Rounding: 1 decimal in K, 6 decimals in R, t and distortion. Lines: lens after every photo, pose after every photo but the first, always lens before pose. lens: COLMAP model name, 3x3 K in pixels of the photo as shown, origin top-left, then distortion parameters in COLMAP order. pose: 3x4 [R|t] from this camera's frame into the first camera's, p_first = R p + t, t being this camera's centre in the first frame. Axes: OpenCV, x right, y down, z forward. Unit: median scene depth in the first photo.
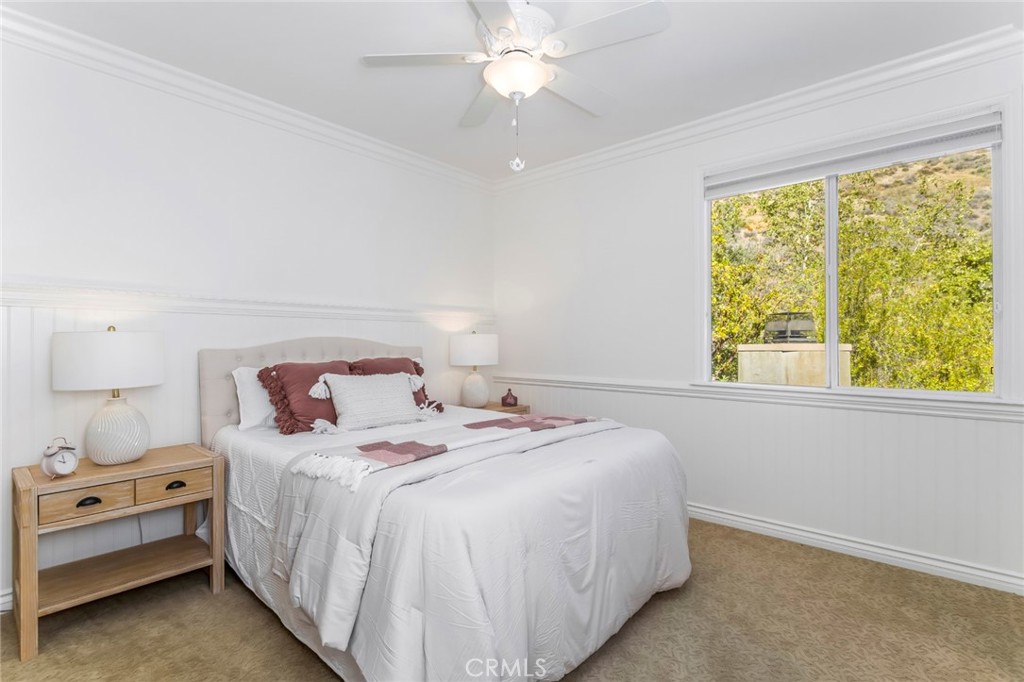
lens RADIAL K [[479.3, 0, 526.7], [0, 479.3, 329.3], [0, 0, 1]] dist [0.000554, 0.000307]
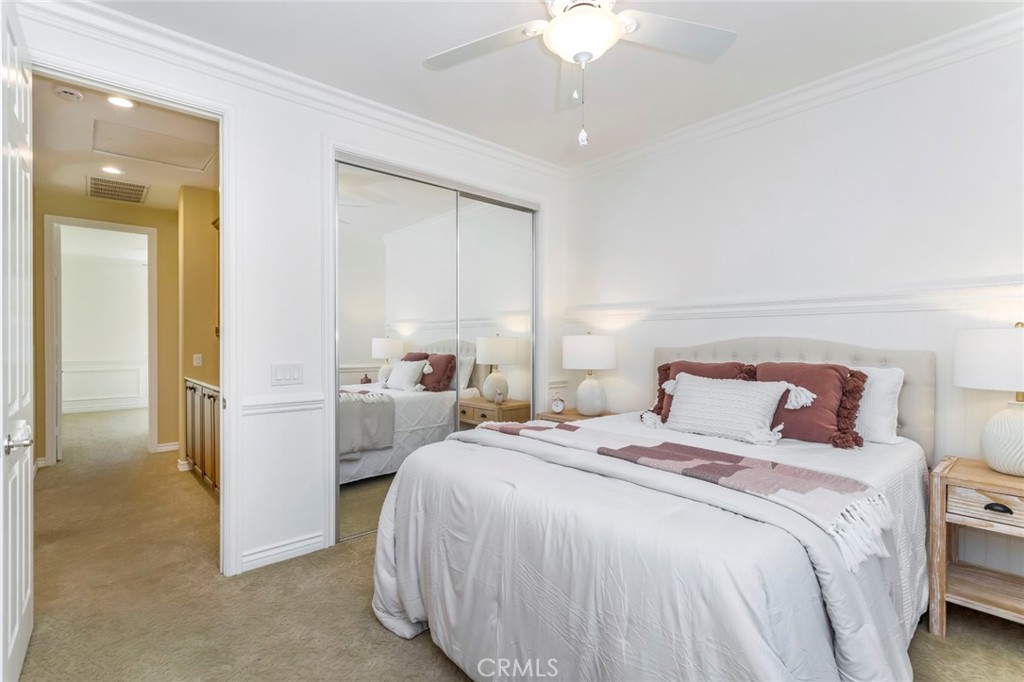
lens RADIAL K [[483.9, 0, 512.0], [0, 483.9, 341.0], [0, 0, 1]] dist [0.000168, -0.000087]
pose [[-0.130762, 0.005463, -0.991399, 0.587528], [0.026047, 0.999659, 0.002073, 0.010162], [0.991072, -0.025552, -0.130860, 0.669439]]
